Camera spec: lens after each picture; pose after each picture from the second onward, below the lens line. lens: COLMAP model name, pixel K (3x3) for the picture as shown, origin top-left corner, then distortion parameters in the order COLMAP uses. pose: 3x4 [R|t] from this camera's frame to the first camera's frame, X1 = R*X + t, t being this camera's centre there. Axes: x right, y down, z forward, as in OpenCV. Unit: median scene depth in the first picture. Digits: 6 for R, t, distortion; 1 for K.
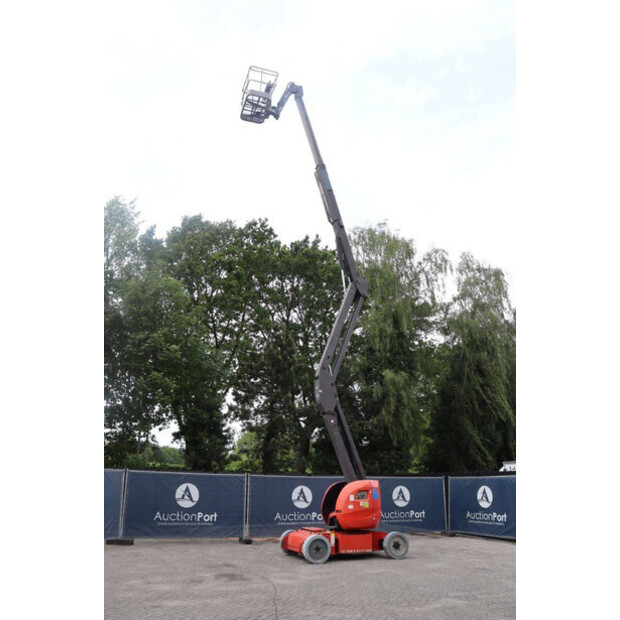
lens RADIAL K [[505.9, 0, 309.0], [0, 505.9, 324.5], [0, 0, 1]] dist [-0.152568, 0.136547]
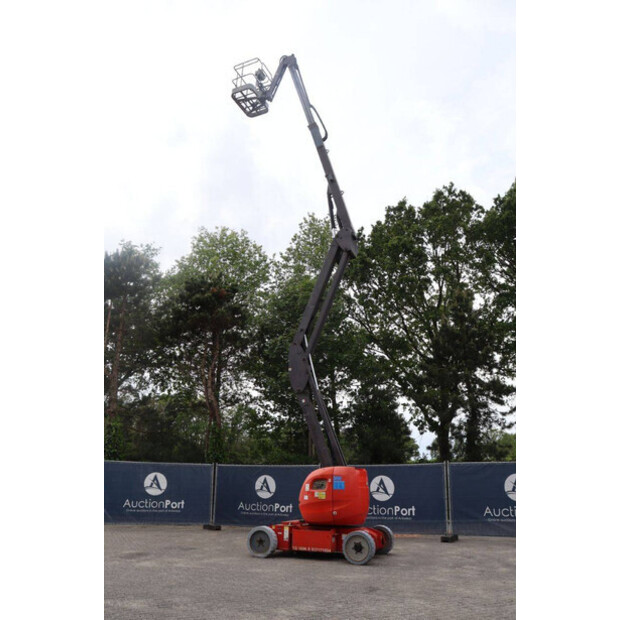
lens RADIAL K [[505.9, 0, 309.0], [0, 505.9, 324.5], [0, 0, 1]] dist [-0.152568, 0.136547]
pose [[0.719977, -0.210122, -0.661424, 0.698458], [0.212013, 0.974095, -0.078670, 0.138137], [0.660820, -0.083590, 0.745875, 0.368897]]
